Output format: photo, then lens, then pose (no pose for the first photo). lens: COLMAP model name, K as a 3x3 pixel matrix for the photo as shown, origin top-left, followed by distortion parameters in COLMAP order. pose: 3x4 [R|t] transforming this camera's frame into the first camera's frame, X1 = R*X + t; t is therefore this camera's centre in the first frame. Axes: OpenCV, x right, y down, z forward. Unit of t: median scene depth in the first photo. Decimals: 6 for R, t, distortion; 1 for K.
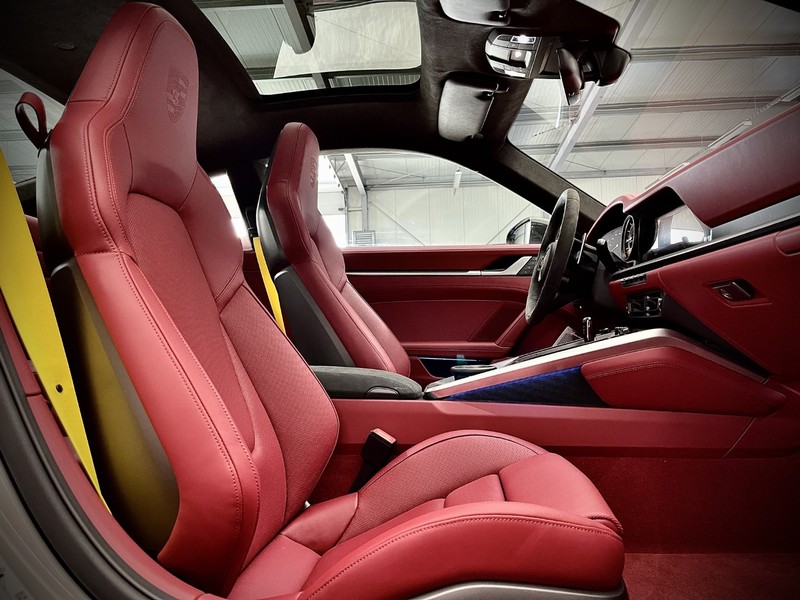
lens RADIAL K [[605.7, 0, 404.5], [0, 605.7, 312.4], [0, 0, 1]] dist [0.076537, -0.120549]
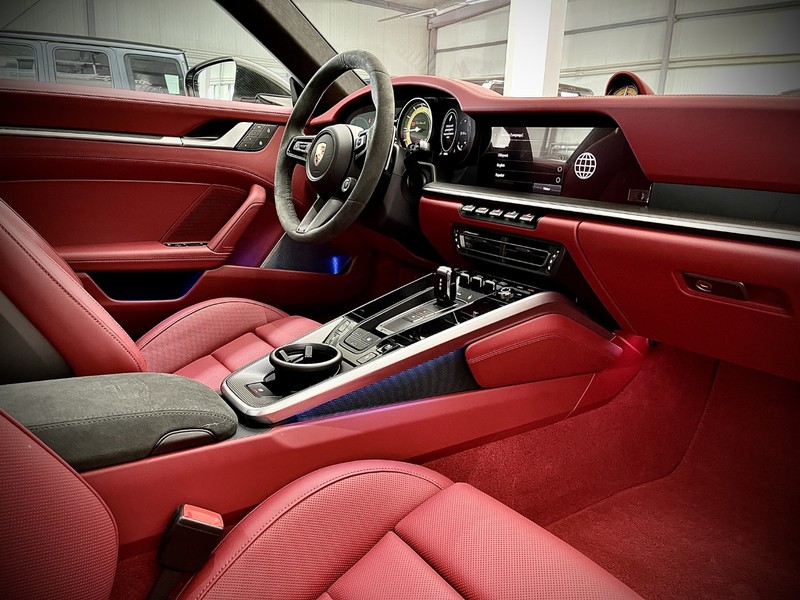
lens RADIAL K [[605.7, 0, 404.5], [0, 605.7, 312.4], [0, 0, 1]] dist [0.076537, -0.120549]
pose [[0.755831, -0.118628, 0.643931, -0.225167], [-0.083442, 0.957981, 0.274426, -0.142171], [-0.649429, -0.261150, 0.714173, 0.506630]]
